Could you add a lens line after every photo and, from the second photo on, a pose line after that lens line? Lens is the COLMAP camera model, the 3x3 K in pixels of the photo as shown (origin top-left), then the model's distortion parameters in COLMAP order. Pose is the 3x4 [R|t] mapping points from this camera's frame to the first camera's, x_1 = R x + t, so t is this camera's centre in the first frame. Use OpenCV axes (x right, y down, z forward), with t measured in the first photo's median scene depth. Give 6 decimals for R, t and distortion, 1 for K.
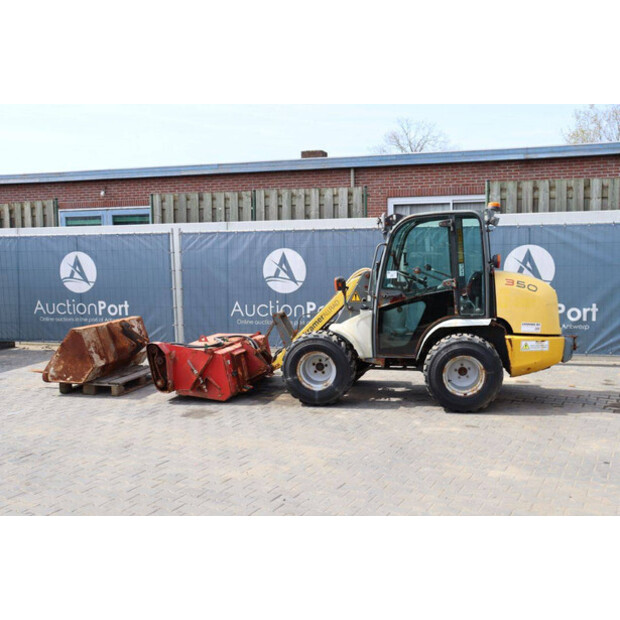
lens RADIAL K [[698.8, 0, 310.0], [0, 698.8, 310.0], [0, 0, 1]] dist [-0.070197, 0.171854]
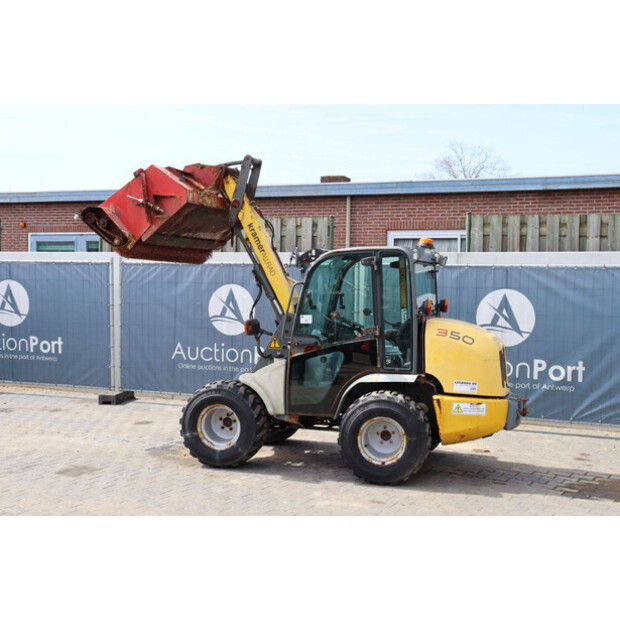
lens RADIAL K [[784.5, 0, 310.0], [0, 784.5, 310.0], [0, 0, 1]] dist [-0.003477, 0.061997]
pose [[0.997252, 0.034840, -0.065383, 0.179101], [-0.038402, 0.997800, -0.054043, -0.008848], [0.063356, 0.056405, 0.996396, 0.032701]]
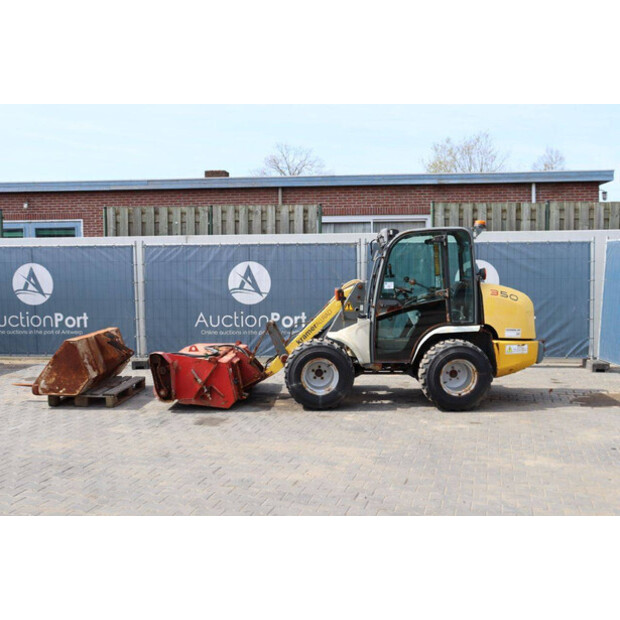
lens RADIAL K [[658.7, 0, 310.0], [0, 658.7, 310.0], [0, 0, 1]] dist [-0.087751, 0.163761]
pose [[0.980928, -0.005031, 0.194307, -0.197153], [0.008829, 0.999786, -0.018688, 0.004904], [-0.194172, 0.020047, 0.980763, 0.026735]]
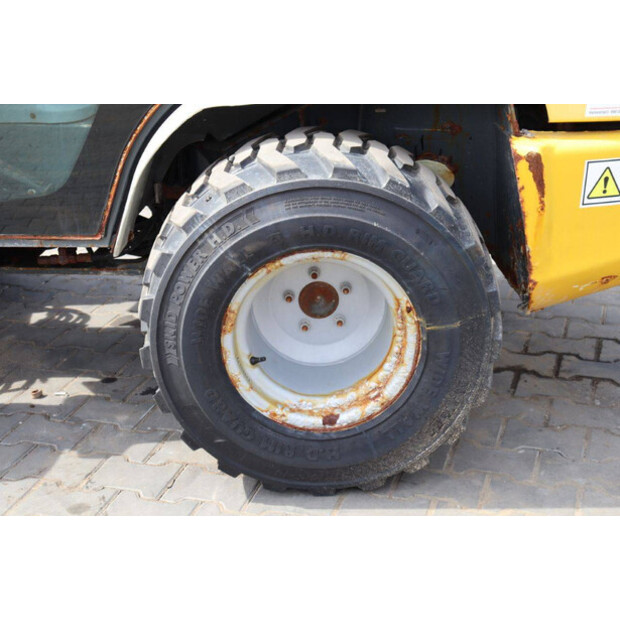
lens RADIAL K [[1029.3, 0, 310.0], [0, 1029.3, 310.0], [0, 0, 1]] dist [0.034626, 0.050546]
pose [[0.984685, -0.079381, 0.155223, 0.159644], [0.030219, 0.954565, 0.296468, -0.007567], [-0.171705, -0.287236, 0.942344, 0.665254]]
